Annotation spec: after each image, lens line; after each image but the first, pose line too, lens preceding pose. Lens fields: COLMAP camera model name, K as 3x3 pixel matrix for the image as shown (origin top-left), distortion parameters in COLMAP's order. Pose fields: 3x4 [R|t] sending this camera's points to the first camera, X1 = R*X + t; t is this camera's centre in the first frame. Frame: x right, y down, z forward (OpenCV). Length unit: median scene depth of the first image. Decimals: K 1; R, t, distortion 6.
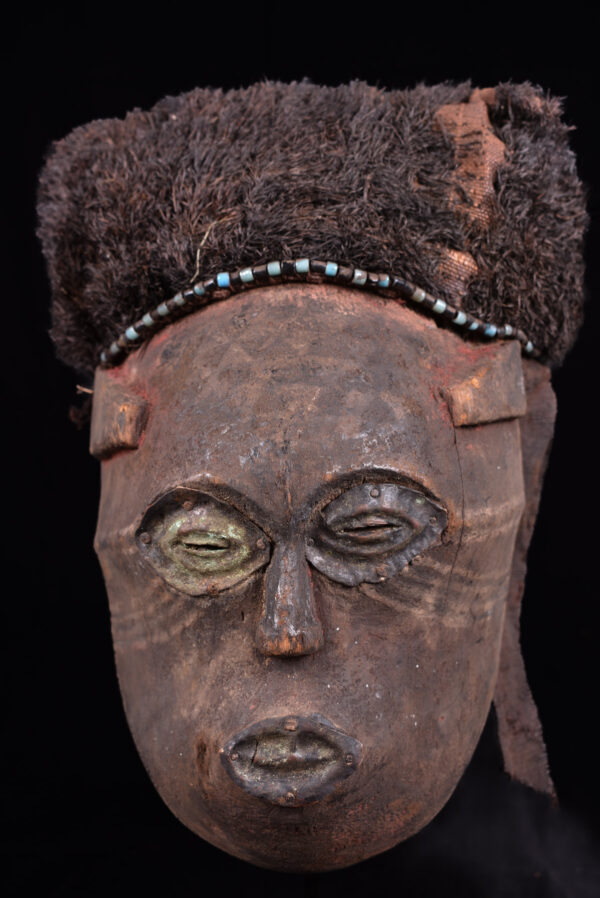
lens RADIAL K [[963.4, 0, 300.0], [0, 963.4, 449.0], [0, 0, 1]] dist [-0.072553, 0.003138]
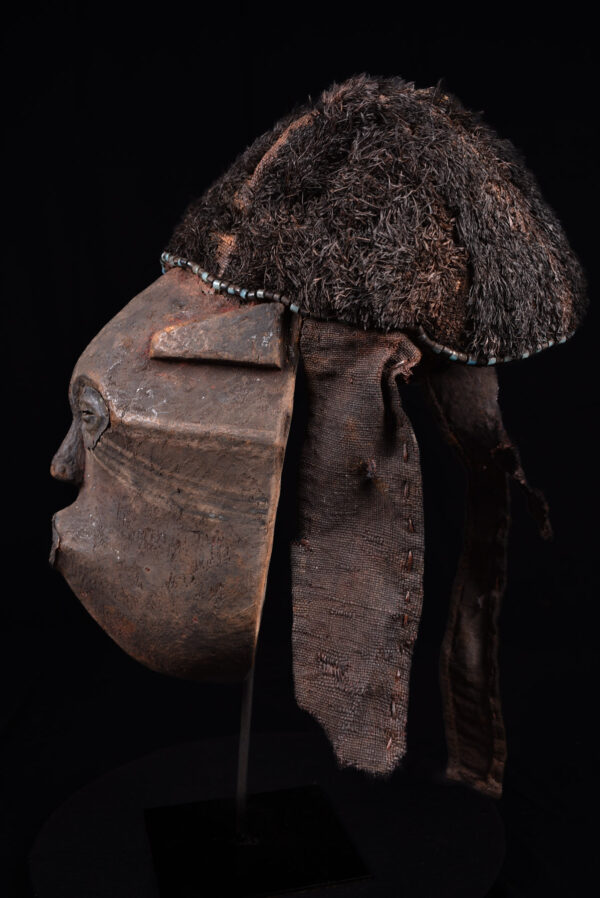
lens RADIAL K [[963.4, 0, 300.0], [0, 963.4, 449.0], [0, 0, 1]] dist [-0.072553, 0.003138]
pose [[0.269411, 0.089635, -0.958845, 1.580591], [-0.162725, 0.985579, 0.046412, 0.006852], [0.949177, 0.143524, 0.280112, 0.814715]]
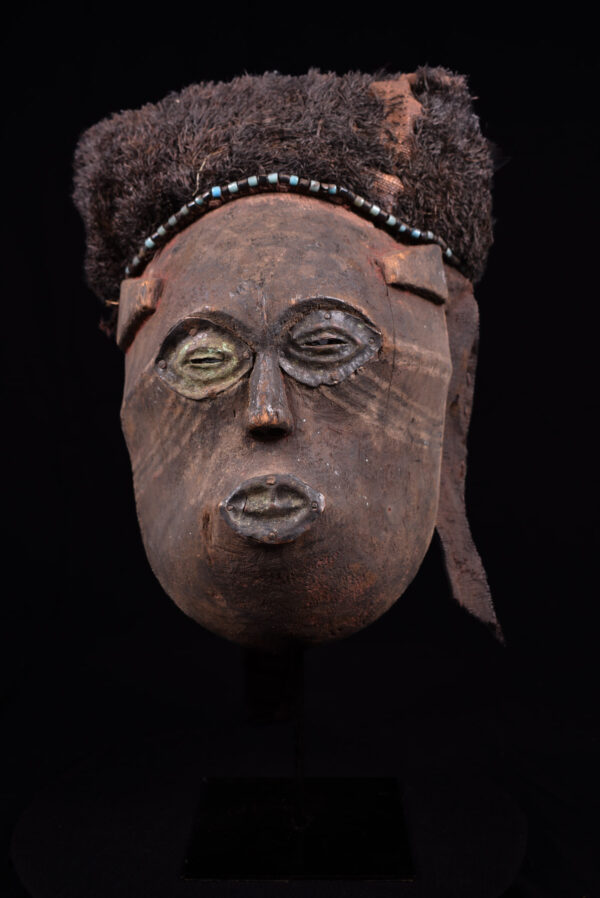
lens RADIAL K [[963.4, 0, 300.0], [0, 963.4, 449.0], [0, 0, 1]] dist [-0.072553, 0.003138]
pose [[0.999548, -0.030048, -0.000188, 0.029877], [0.029815, 0.992549, -0.118146, 0.360981], [0.003737, 0.118087, 0.992996, -0.326306]]
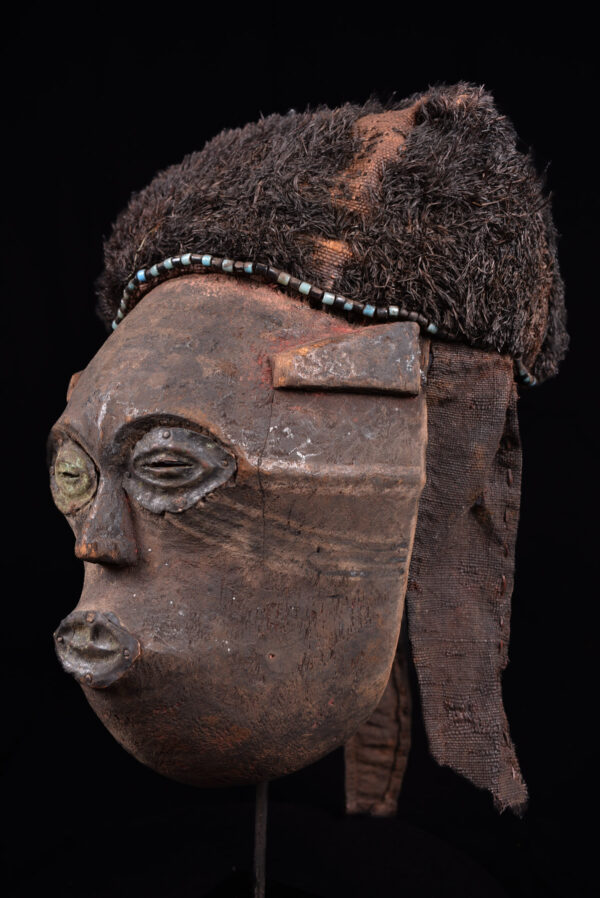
lens RADIAL K [[963.4, 0, 300.0], [0, 963.4, 449.0], [0, 0, 1]] dist [-0.072553, 0.003138]
pose [[0.859083, 0.030043, -0.510954, 0.753814], [-0.070966, 0.995626, -0.060775, 0.112616], [0.506893, 0.088471, 0.857457, 0.049340]]
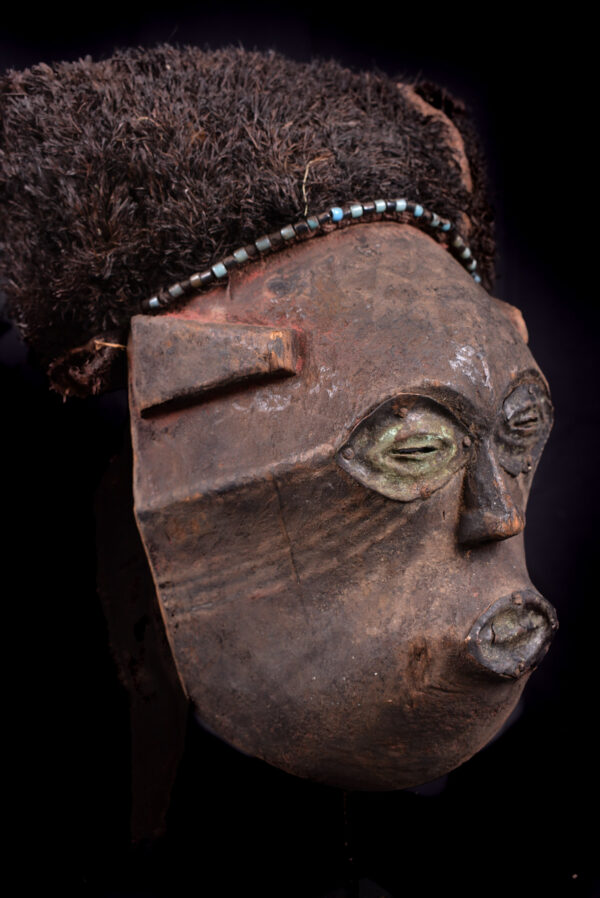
lens RADIAL K [[963.4, 0, 300.0], [0, 963.4, 449.0], [0, 0, 1]] dist [-0.072553, 0.003138]
pose [[0.805402, -0.073045, 0.588211, -0.751873], [0.119910, 0.991938, -0.041005, 0.116731], [-0.580474, 0.103558, 0.807667, 0.209470]]
